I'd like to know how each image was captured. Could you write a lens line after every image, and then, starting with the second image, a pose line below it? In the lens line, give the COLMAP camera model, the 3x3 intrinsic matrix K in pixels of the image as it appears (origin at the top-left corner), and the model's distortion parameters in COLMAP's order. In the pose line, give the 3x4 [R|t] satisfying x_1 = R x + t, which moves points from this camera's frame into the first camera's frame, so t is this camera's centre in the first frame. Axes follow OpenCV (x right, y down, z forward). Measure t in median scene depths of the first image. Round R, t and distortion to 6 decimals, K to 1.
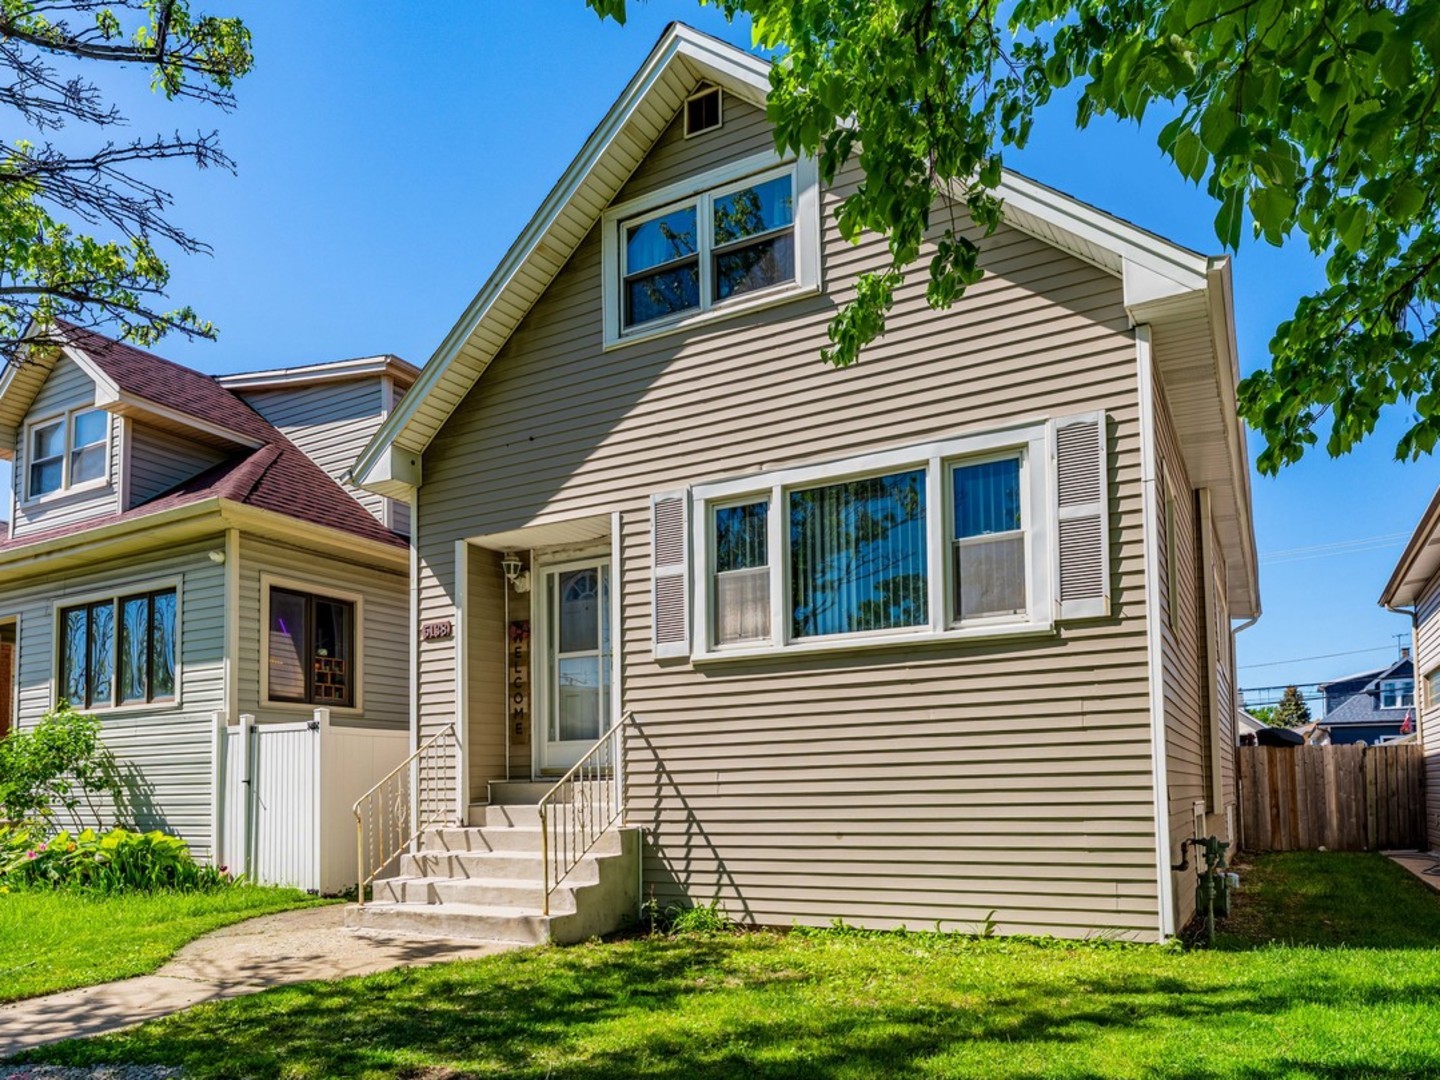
lens RADIAL K [[674.8, 0, 808.6], [0, 674.8, 464.3], [0, 0, 1]] dist [-0.000795, 0.000060]
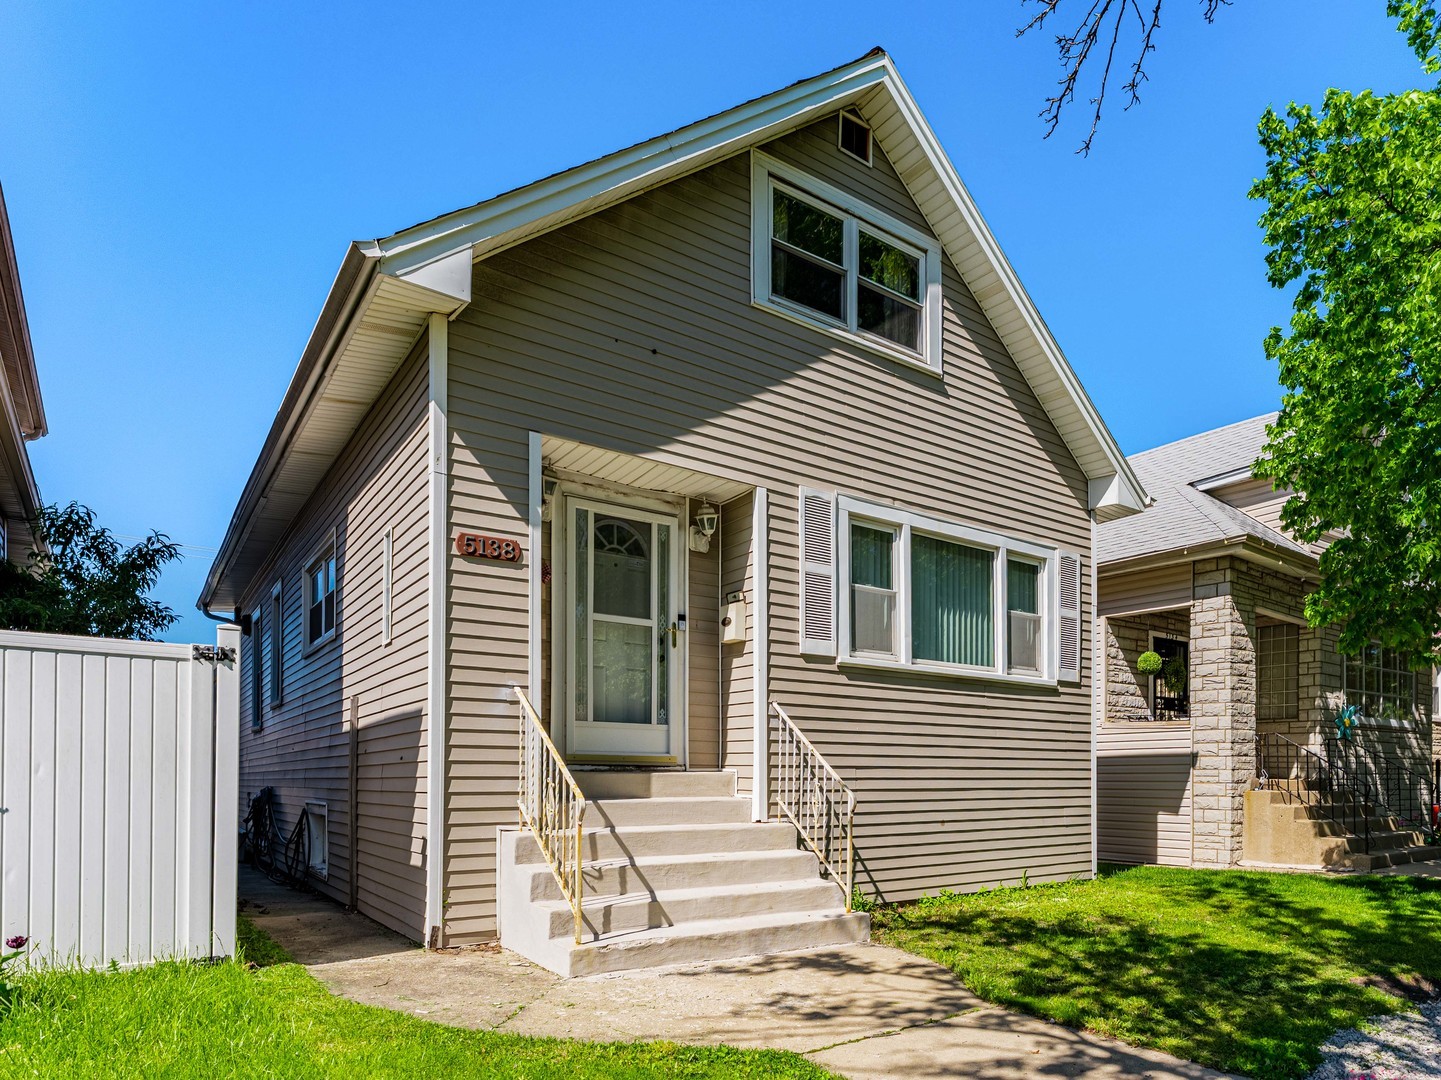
lens RADIAL K [[668.3, 0, 717.5], [0, 668.3, 479.8], [0, 0, 1]] dist [0.000133, 0.000268]
pose [[0.619348, 0.336491, 0.709353, -1.084696], [-0.351239, 0.926796, -0.132966, 0.227084], [-0.702168, -0.166800, 0.692198, 0.451540]]
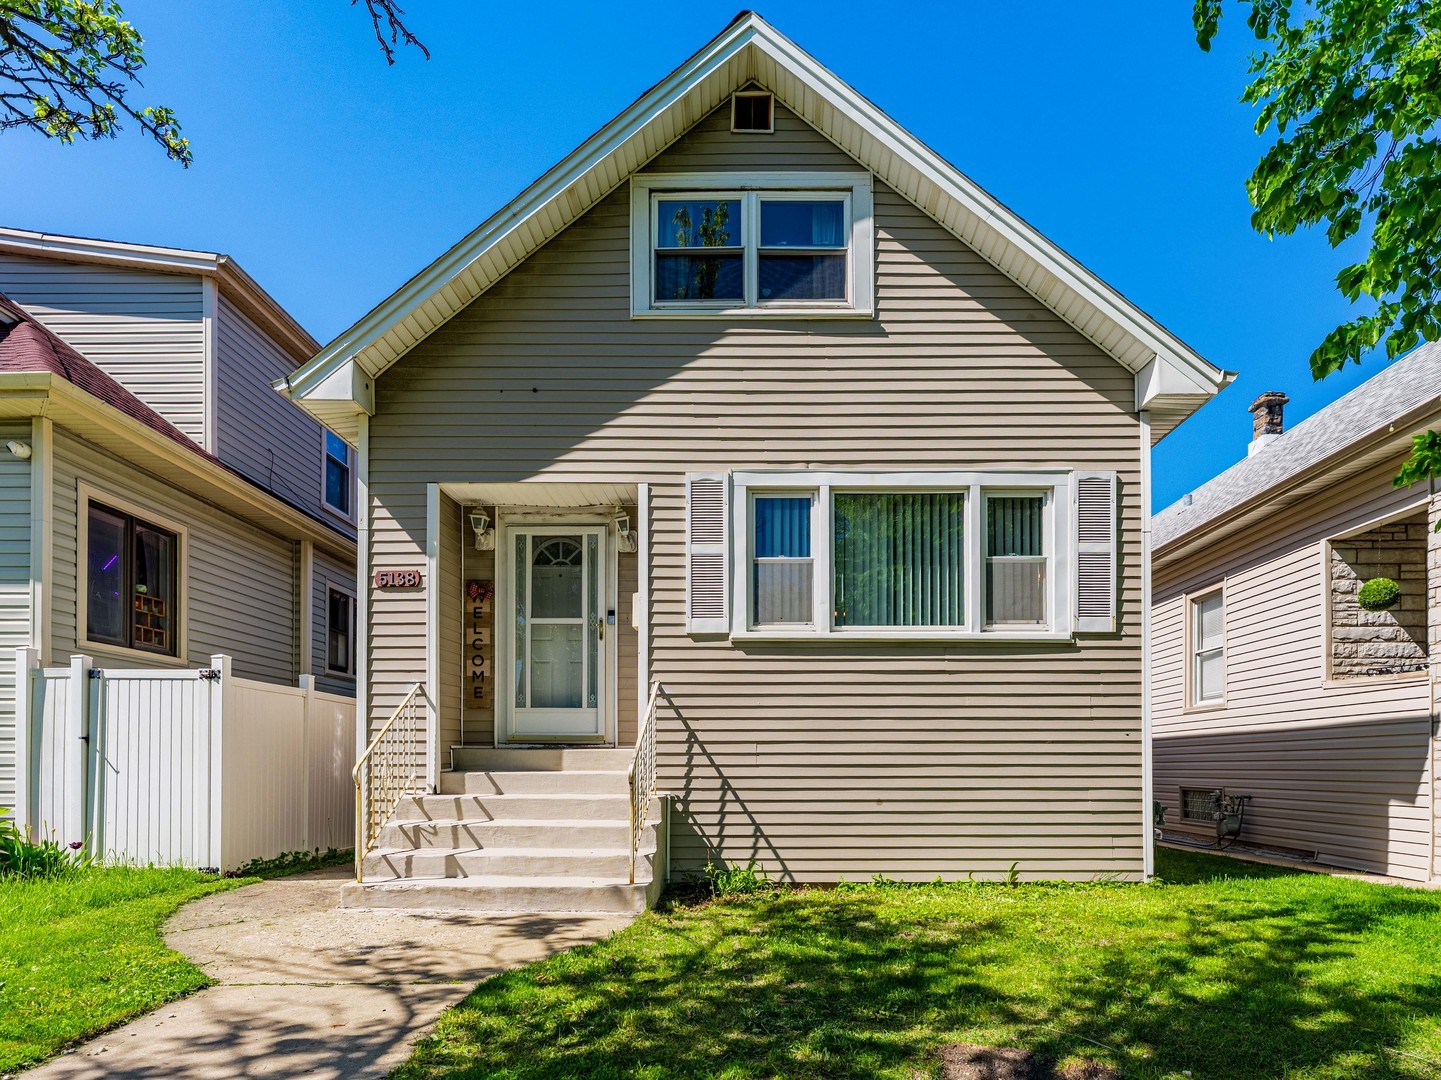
lens RADIAL K [[587.0, 0, 750.8], [0, 587.0, 517.4], [0, 0, 1]] dist [0.000007, 0.000158]
pose [[0.932111, 0.156538, 0.326596, -0.455496], [-0.172196, 0.984872, 0.019400, 0.084270], [-0.318619, -0.074321, 0.944965, 0.149789]]
